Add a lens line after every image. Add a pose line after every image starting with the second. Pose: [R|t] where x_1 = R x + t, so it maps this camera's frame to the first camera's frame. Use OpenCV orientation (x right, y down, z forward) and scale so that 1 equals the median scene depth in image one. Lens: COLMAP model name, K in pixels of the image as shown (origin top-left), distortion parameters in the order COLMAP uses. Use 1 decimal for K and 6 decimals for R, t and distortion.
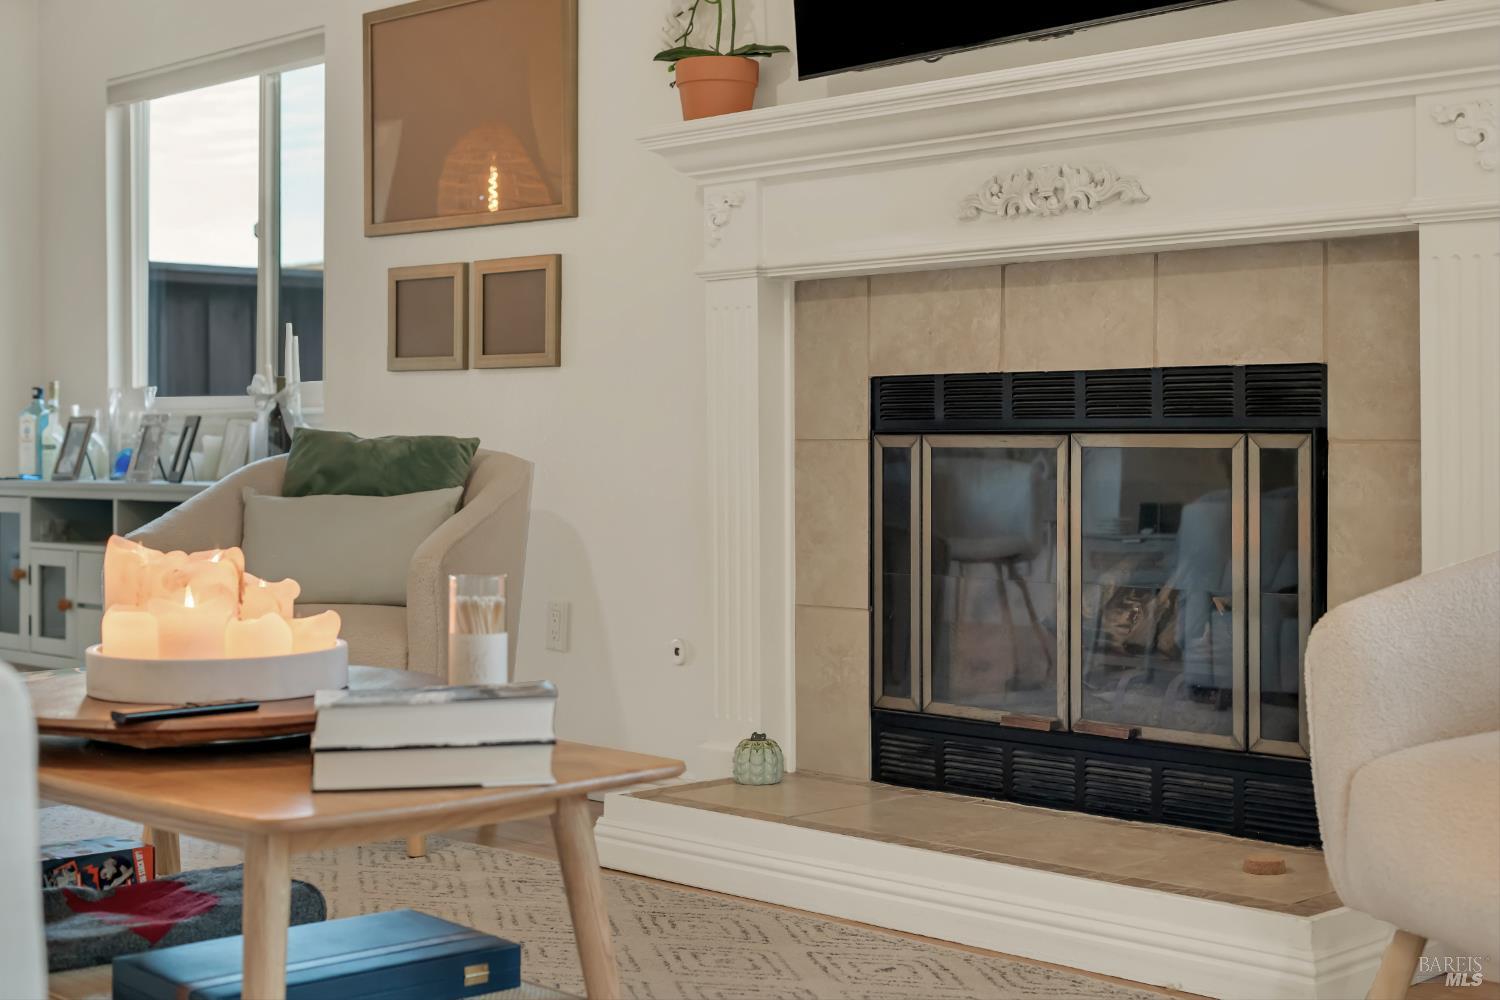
lens RADIAL K [[2212.9, 0, 750.7], [0, 2212.9, 378.3], [0, 0, 1]] dist [0.000983, -0.023891]
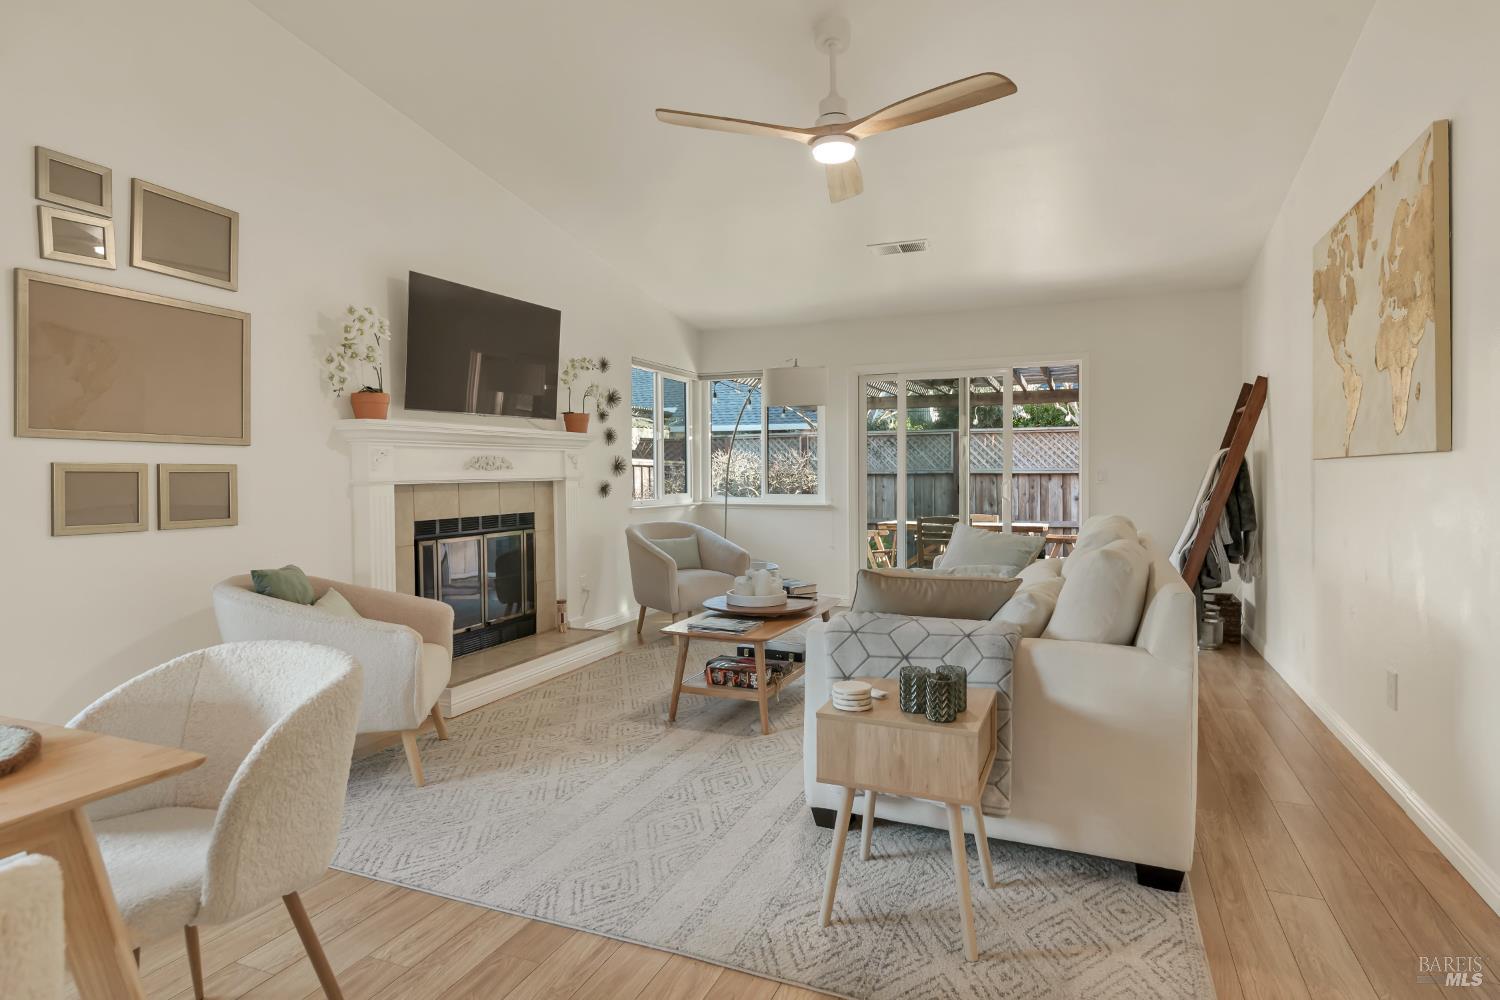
lens RADIAL K [[801.7, 0, 750.1], [0, 801.7, 487.2], [0, 0, 1]] dist [0.003914, 0.000287]
pose [[-0.402762, -0.015621, 0.915171, -1.056596], [-0.019475, 0.999774, 0.008494, -0.061721], [-0.915097, -0.014402, -0.402976, 1.056657]]
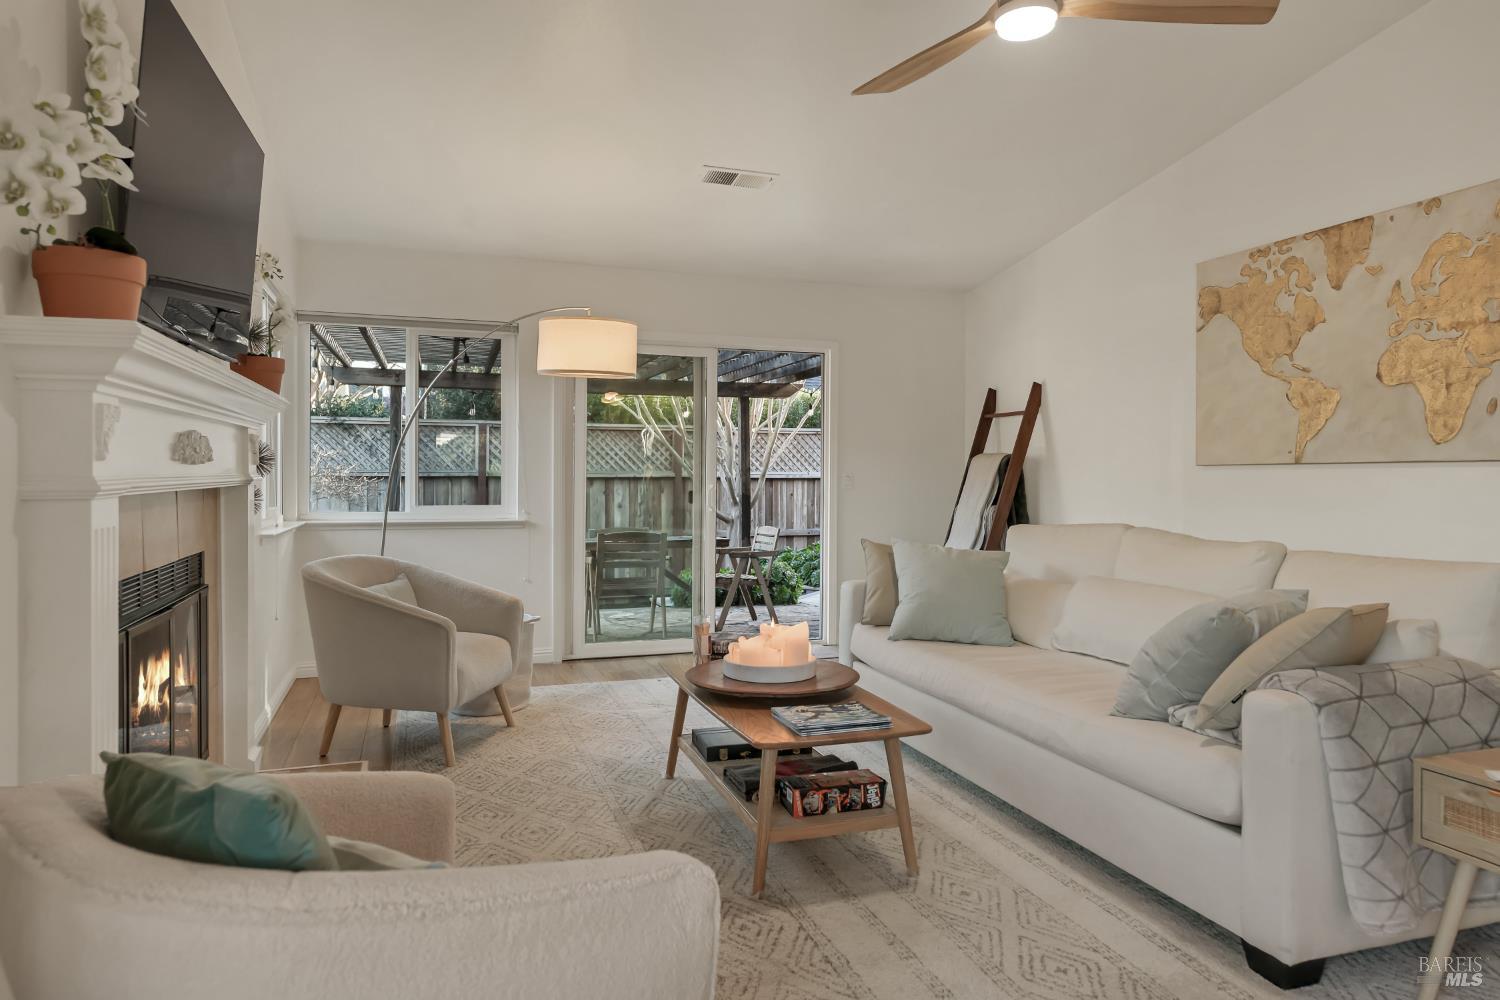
lens RADIAL K [[929.4, 0, 749.9], [0, 929.4, 478.3], [0, 0, 1]] dist [0.012415, 0.000756]
pose [[-0.911077, -0.004370, 0.412213, -0.448305], [-0.013971, 0.999697, -0.020282, -0.052583], [-0.411999, -0.024237, -0.910862, 1.337223]]
